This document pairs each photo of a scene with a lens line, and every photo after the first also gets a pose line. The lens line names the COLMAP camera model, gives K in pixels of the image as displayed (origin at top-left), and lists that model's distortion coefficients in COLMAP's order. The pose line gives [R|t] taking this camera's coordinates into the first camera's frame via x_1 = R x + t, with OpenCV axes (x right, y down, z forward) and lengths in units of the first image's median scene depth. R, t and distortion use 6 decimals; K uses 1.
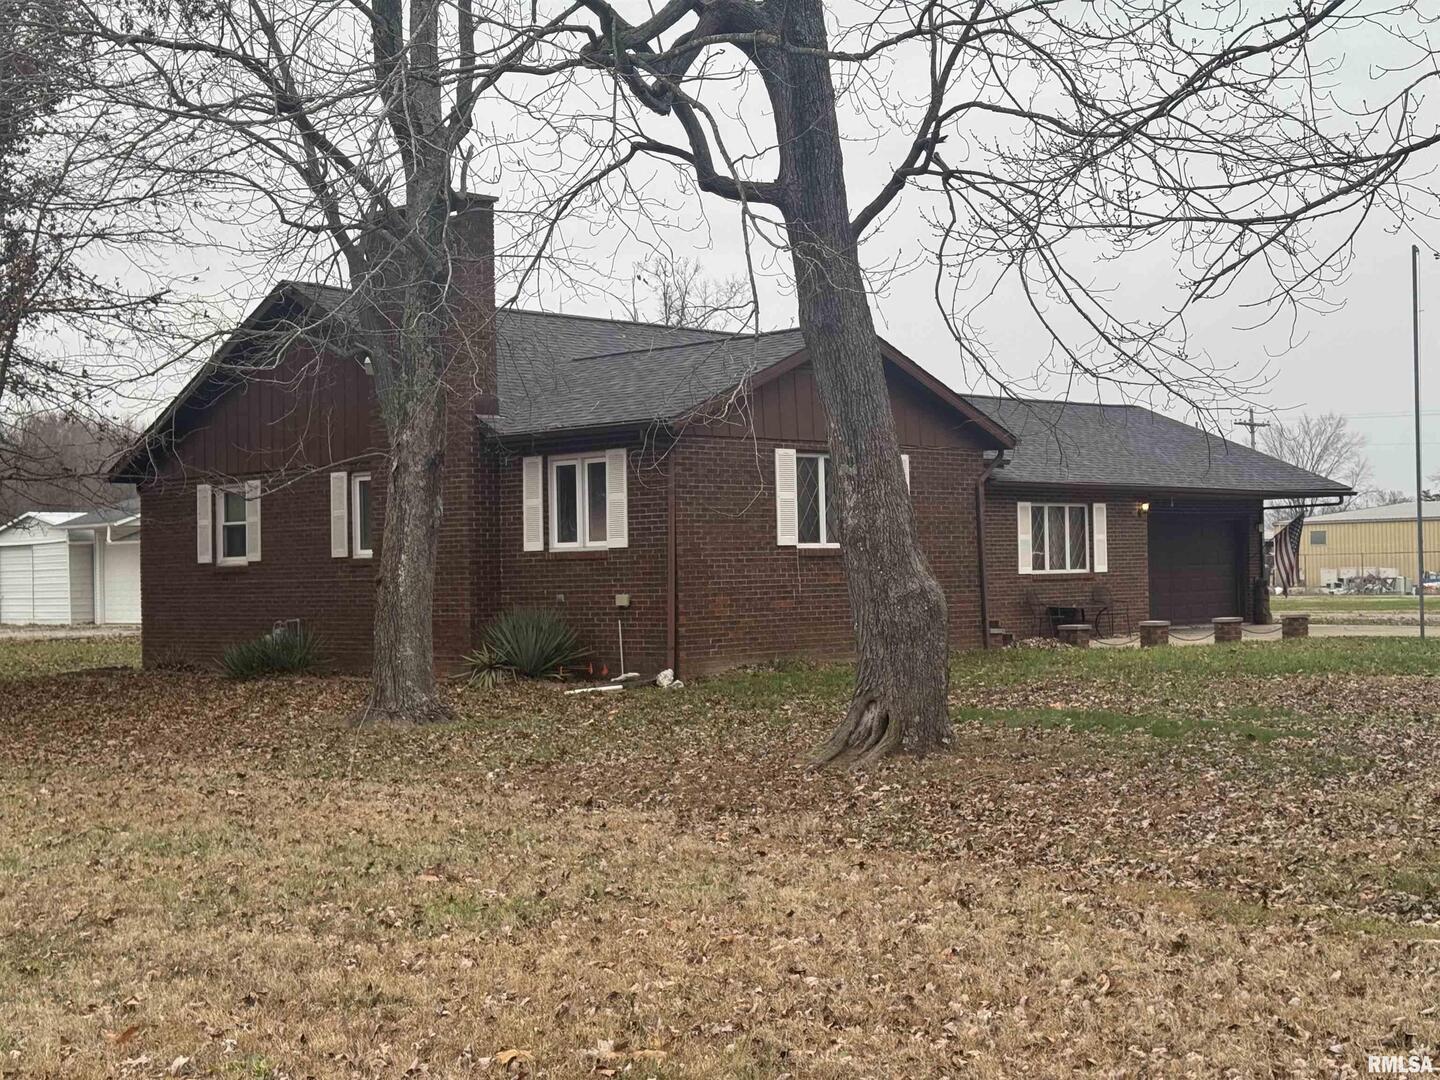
lens RADIAL K [[1996.3, 0, 720.0], [0, 1996.3, 540.0], [0, 0, 1]] dist [0.149307, -0.013027]
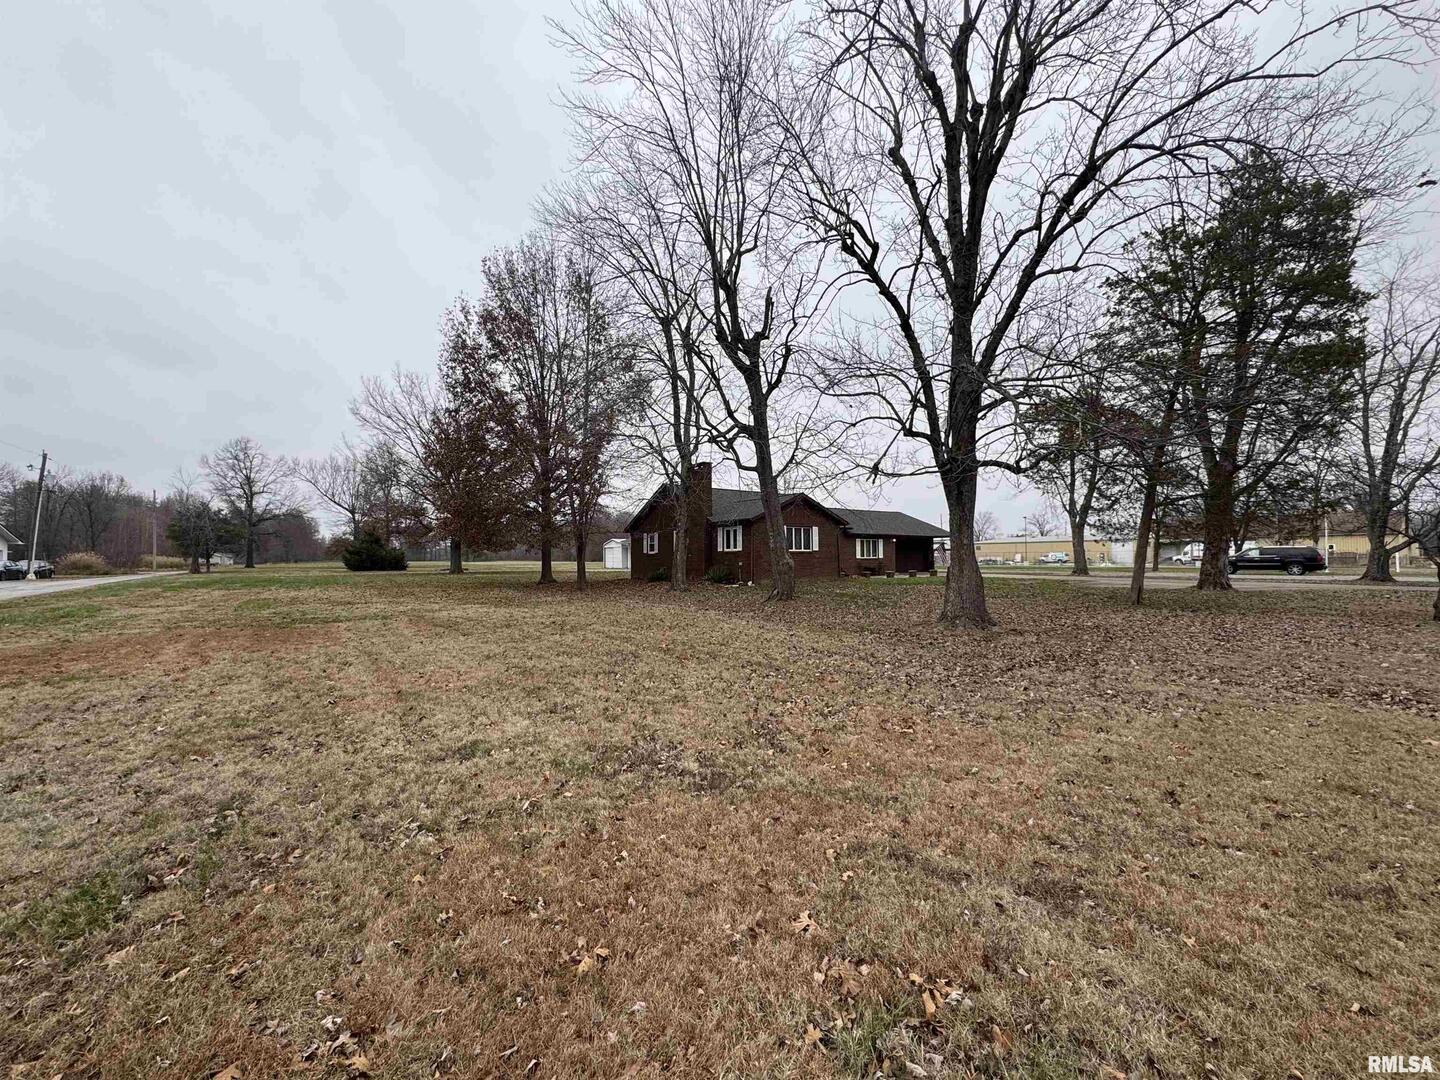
lens RADIAL K [[575.8, 0, 720.0], [0, 575.8, 540.0], [0, 0, 1]] dist [0.000701, -0.000028]
pose [[0.987886, 0.006040, -0.155061, 0.084230], [-0.007717, 0.999918, -0.010216, -0.005113], [0.154986, 0.011289, 0.987852, -0.132033]]
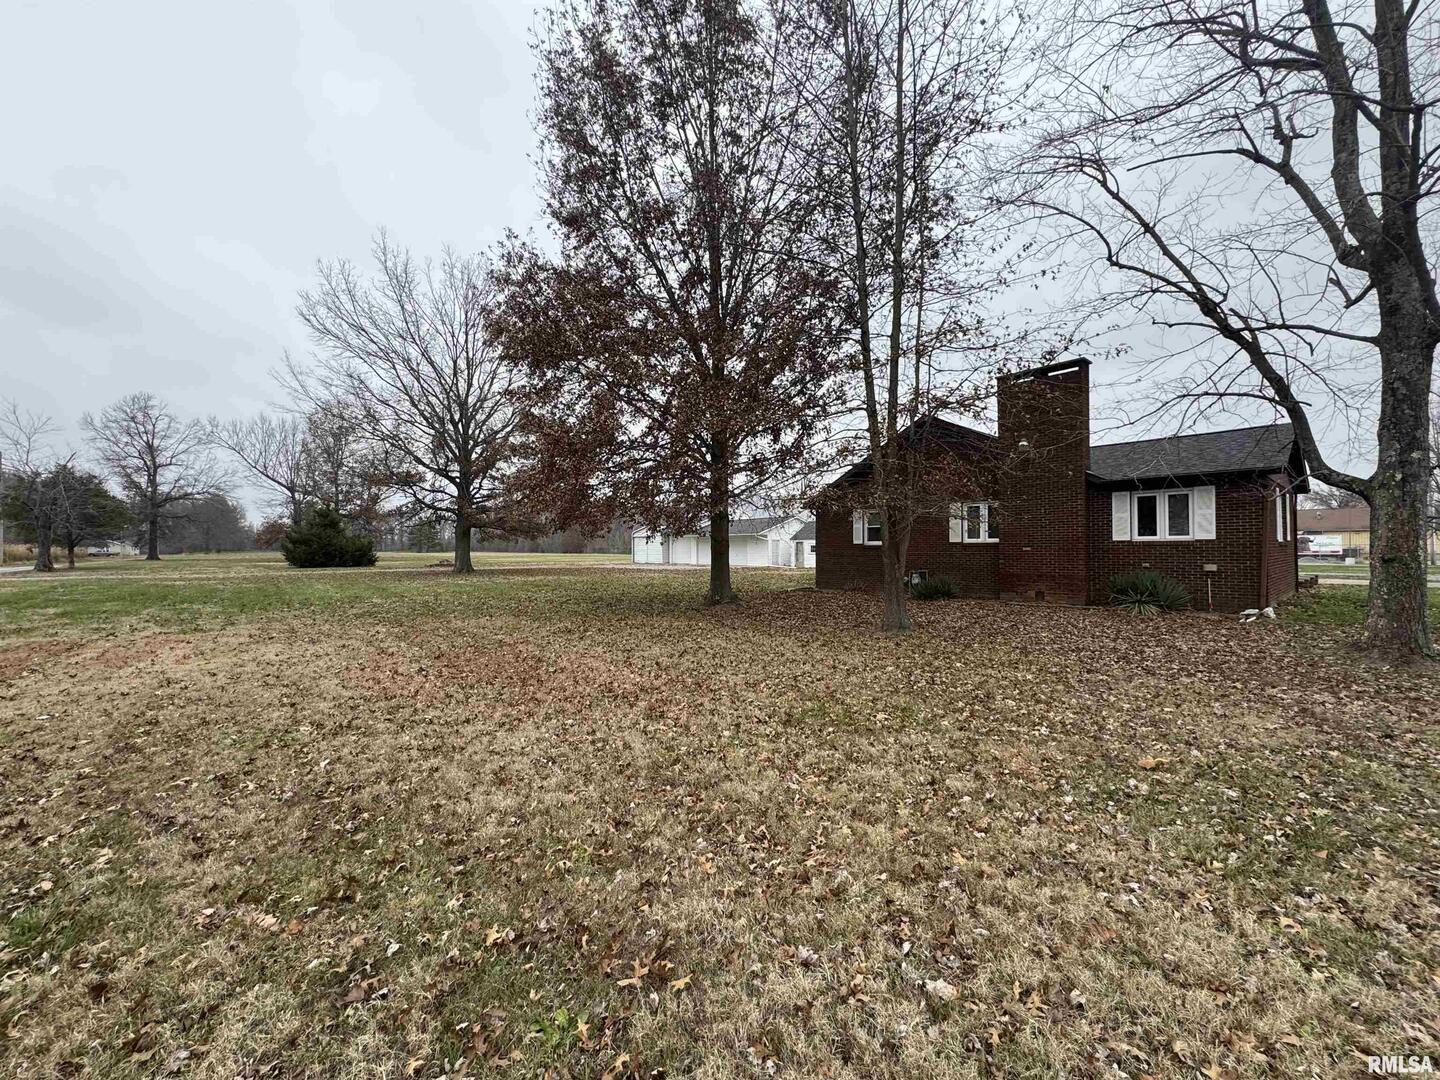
lens RADIAL K [[575.8, 0, 720.0], [0, 575.8, 540.0], [0, 0, 1]] dist [0.000701, -0.000028]
pose [[0.997093, 0.015433, -0.074612, -0.441818], [-0.015308, 0.999880, 0.002247, 0.009934], [0.074637, -0.001099, 0.997210, 0.414623]]
